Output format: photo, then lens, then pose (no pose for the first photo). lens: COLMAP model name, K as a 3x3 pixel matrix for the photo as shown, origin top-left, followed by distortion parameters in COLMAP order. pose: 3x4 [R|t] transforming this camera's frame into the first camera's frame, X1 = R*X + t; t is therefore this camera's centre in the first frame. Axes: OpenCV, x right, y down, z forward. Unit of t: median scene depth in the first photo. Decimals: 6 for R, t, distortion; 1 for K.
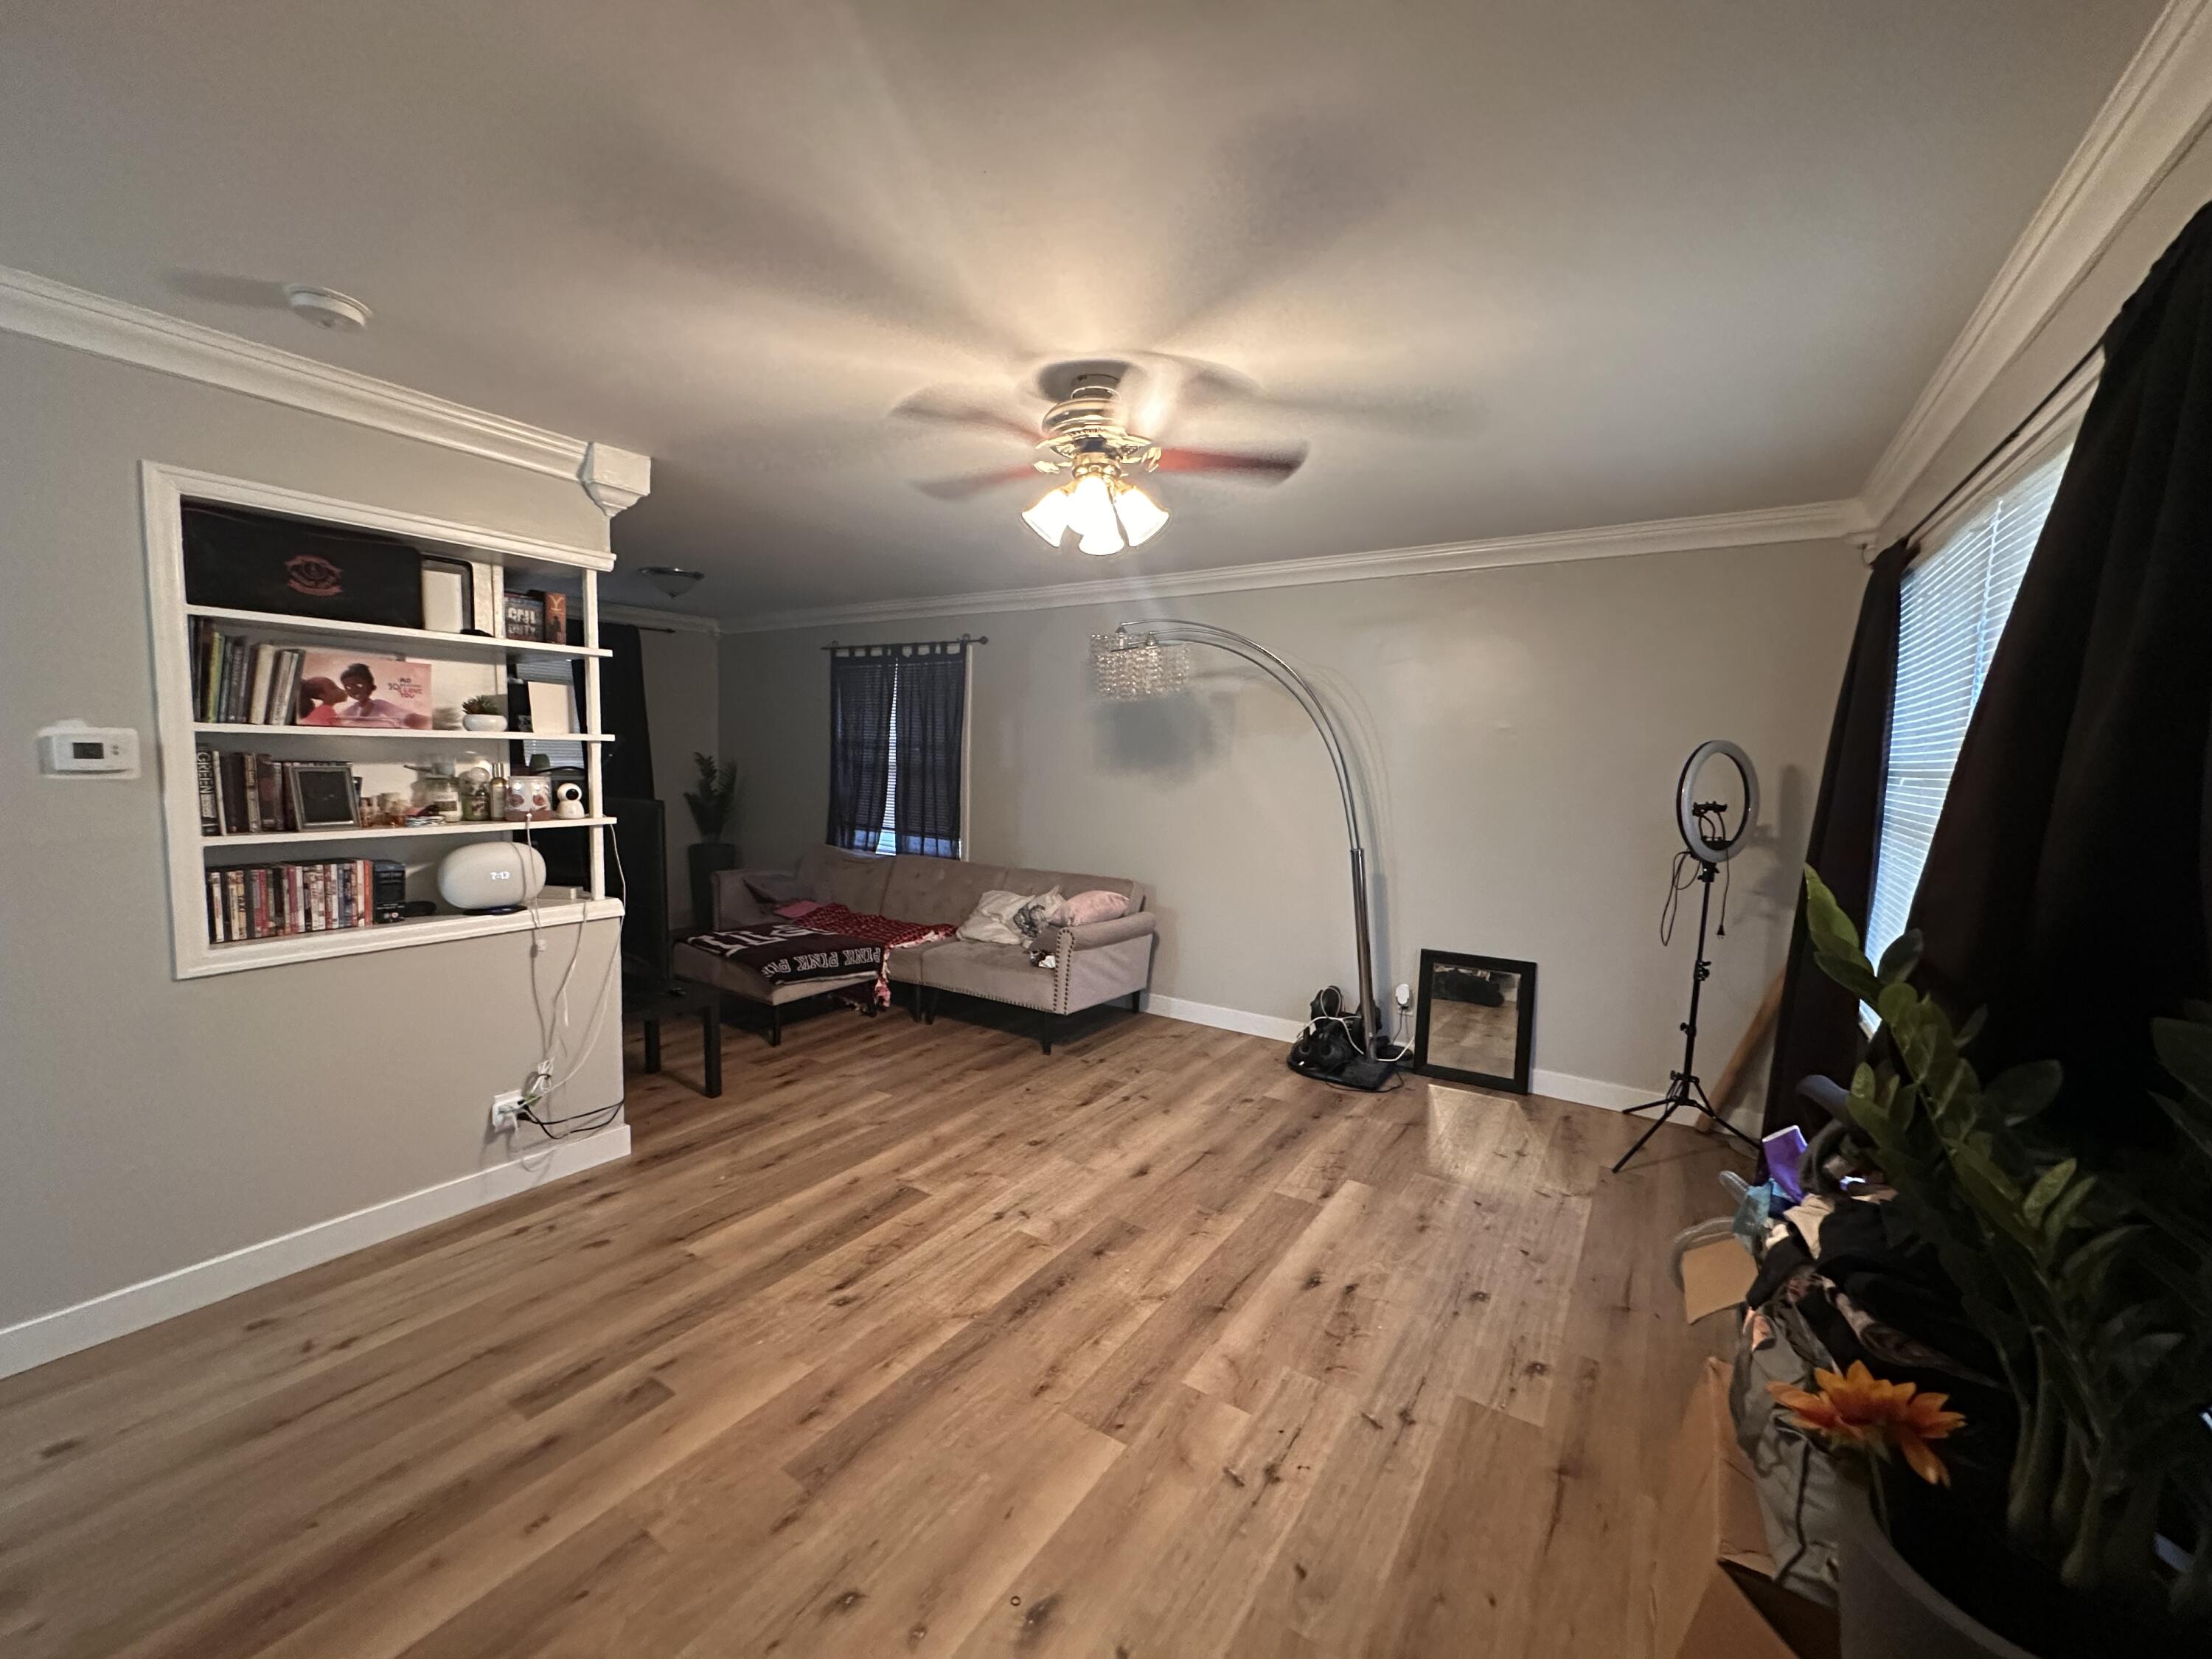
lens RADIAL K [[879.4, 0, 1106.0], [0, 879.4, 829.5], [0, 0, 1]] dist [-0.000143, -0.000190]
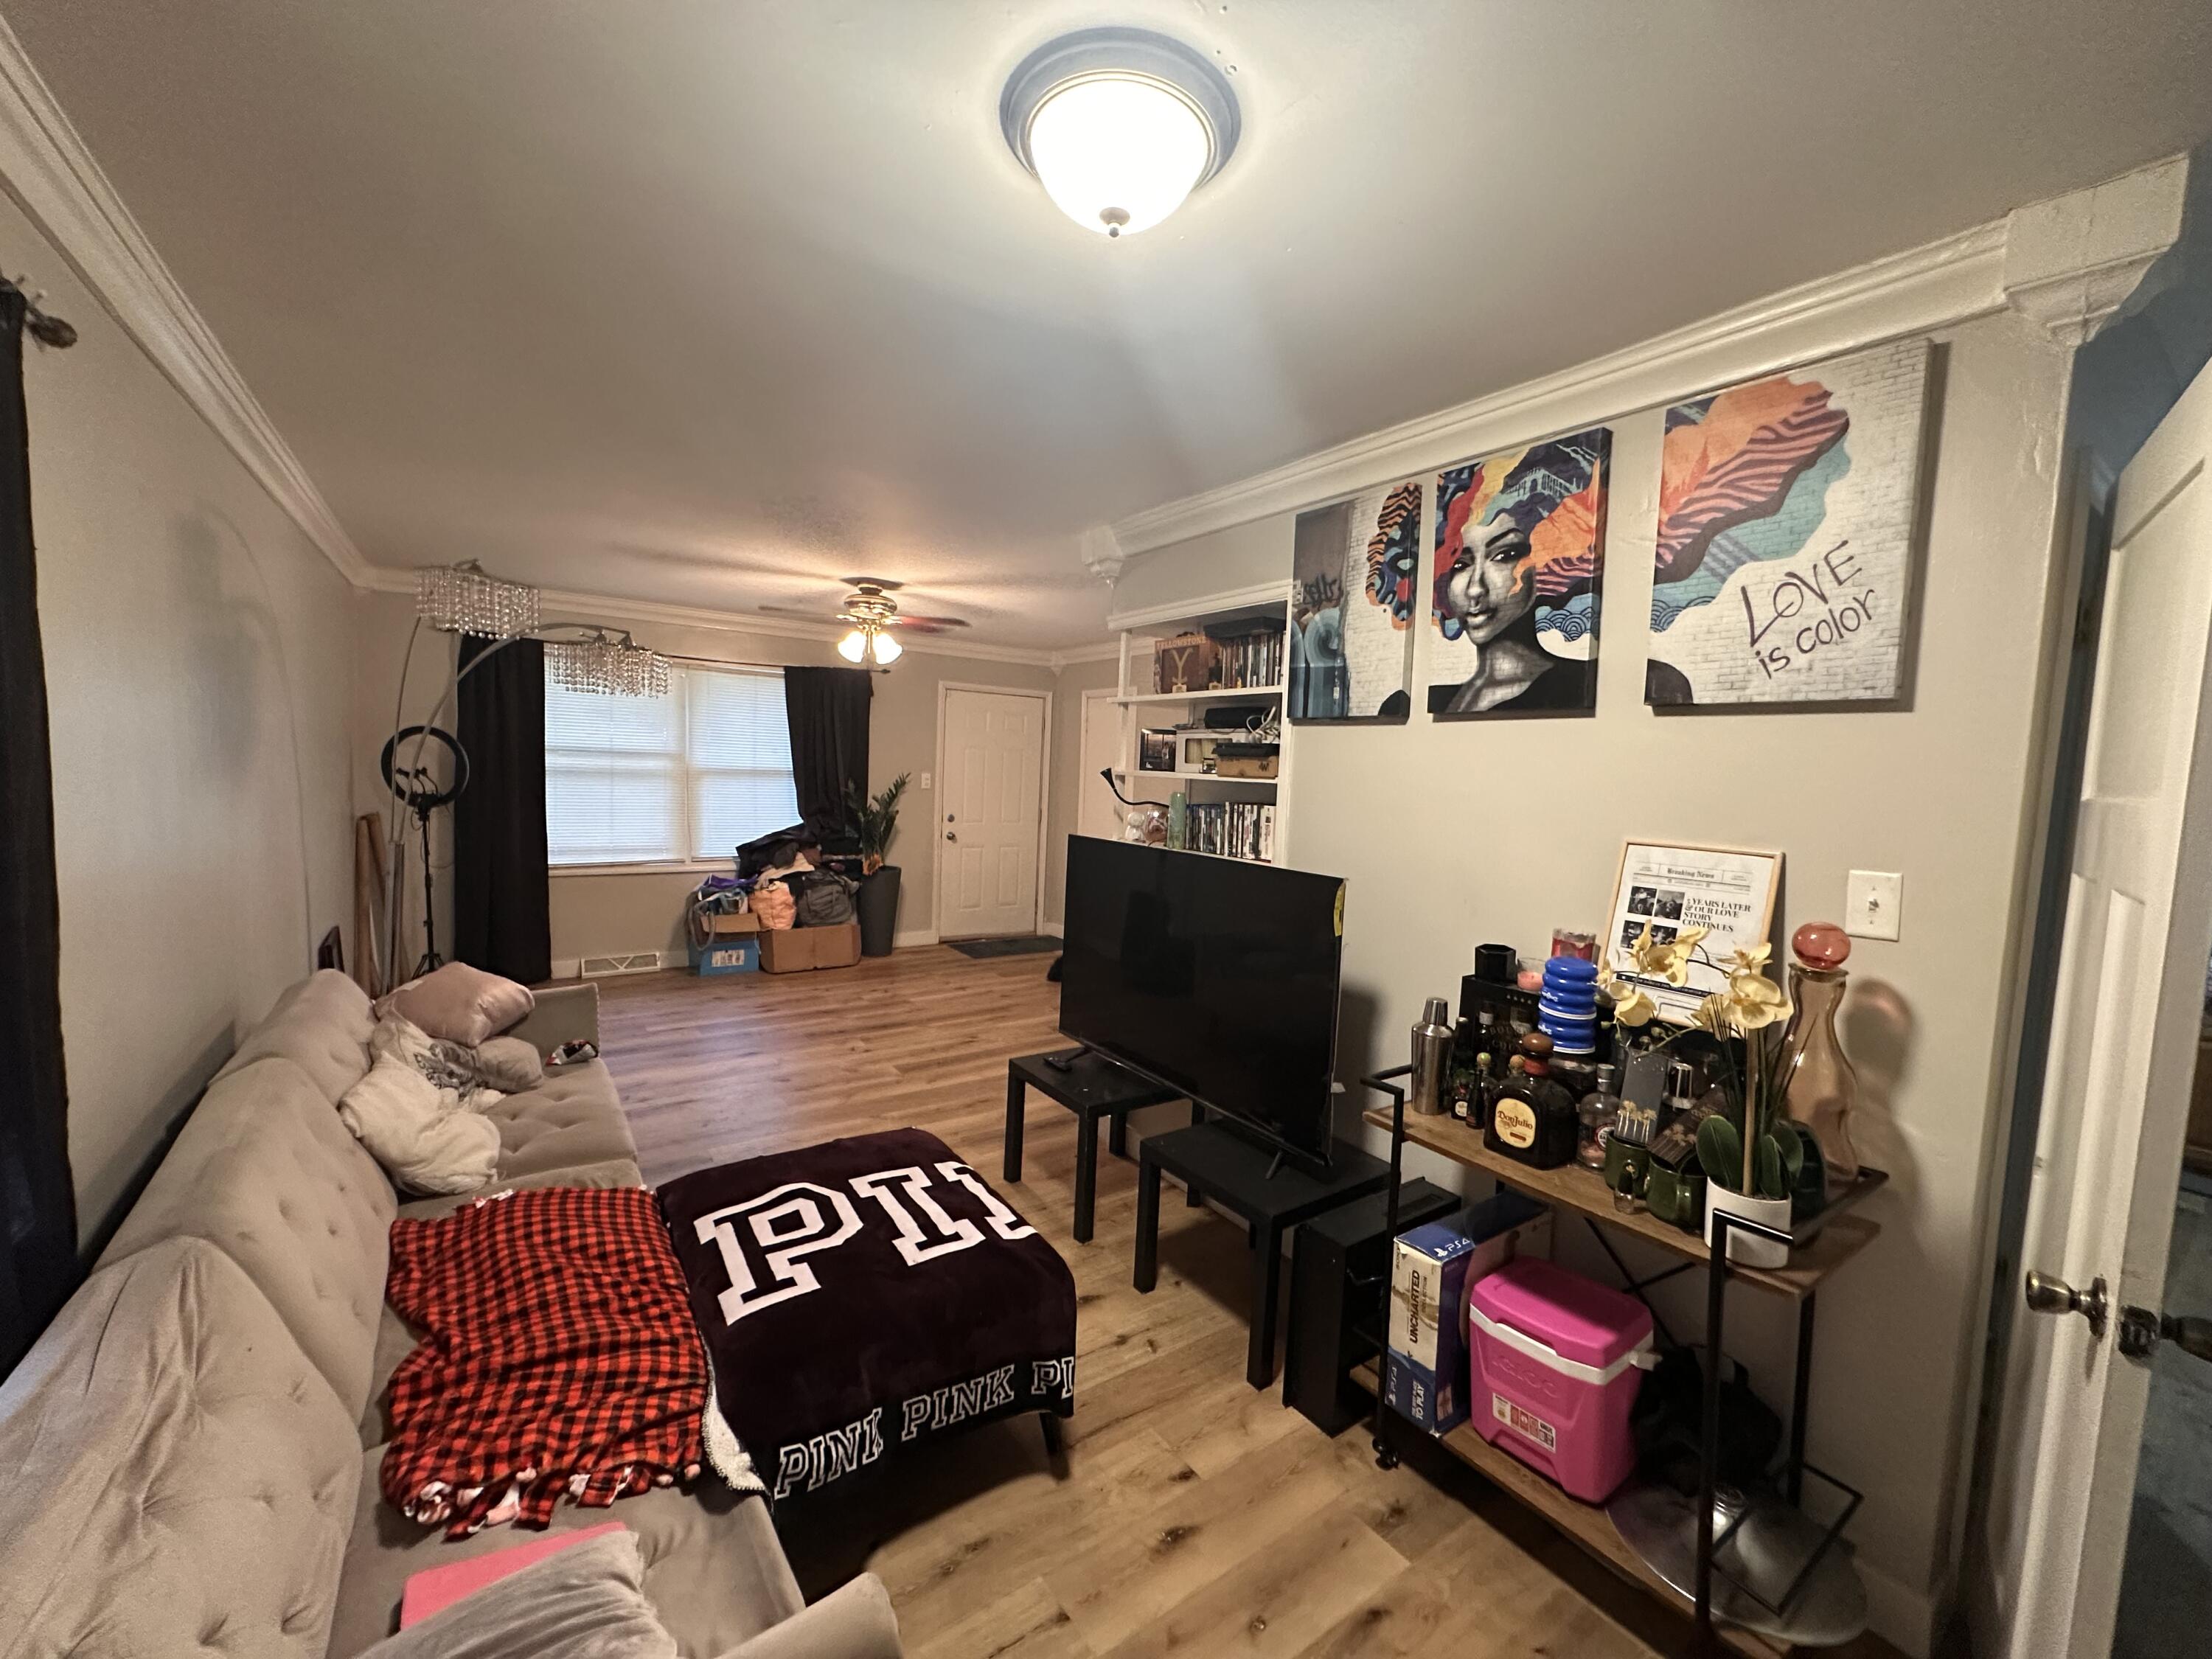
lens RADIAL K [[879.4, 0, 1106.0], [0, 879.4, 829.5], [0, 0, 1]] dist [-0.000143, -0.000190]
pose [[-0.928590, -0.090355, 0.359939, -1.144667], [-0.034113, 0.986584, 0.159653, -0.248721], [-0.369535, 0.135974, -0.919214, 2.417703]]
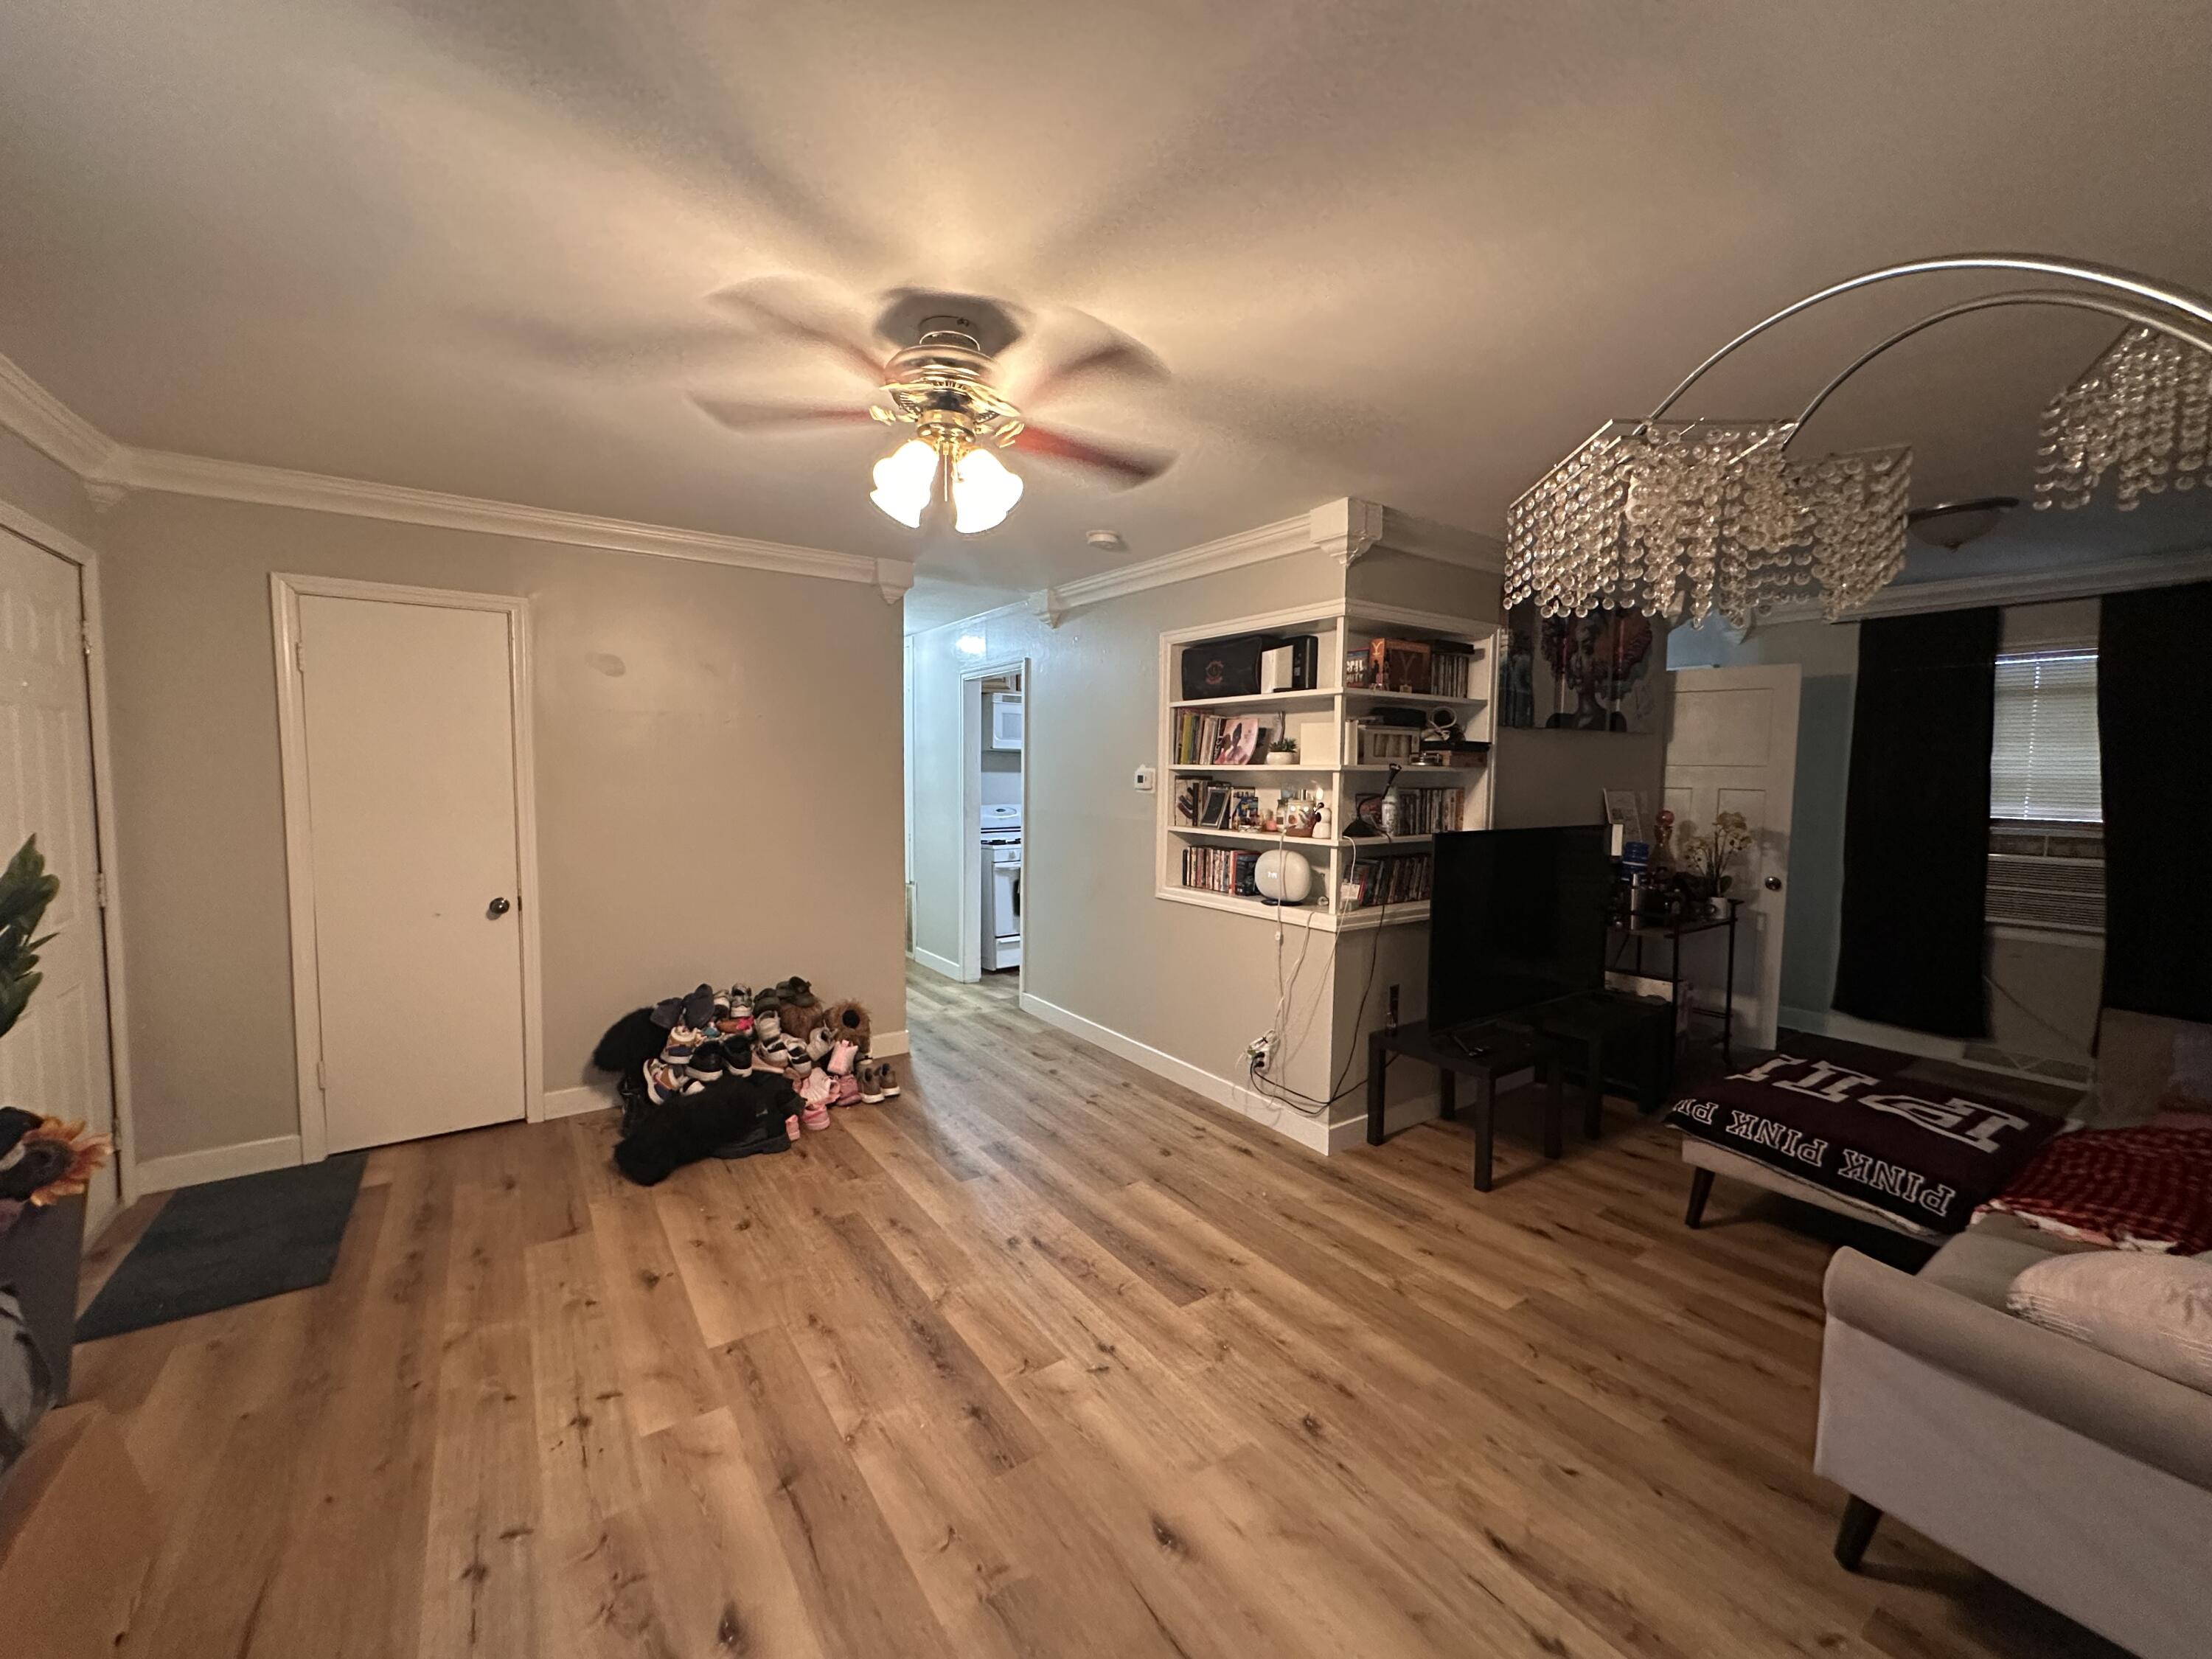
lens RADIAL K [[879.4, 0, 1106.0], [0, 879.4, 829.5], [0, 0, 1]] dist [-0.000143, -0.000190]
pose [[-0.367977, 0.035527, -0.929156, 0.644158], [-0.097497, 0.992287, 0.076553, -0.095736], [0.924709, 0.118760, -0.361675, 1.314782]]
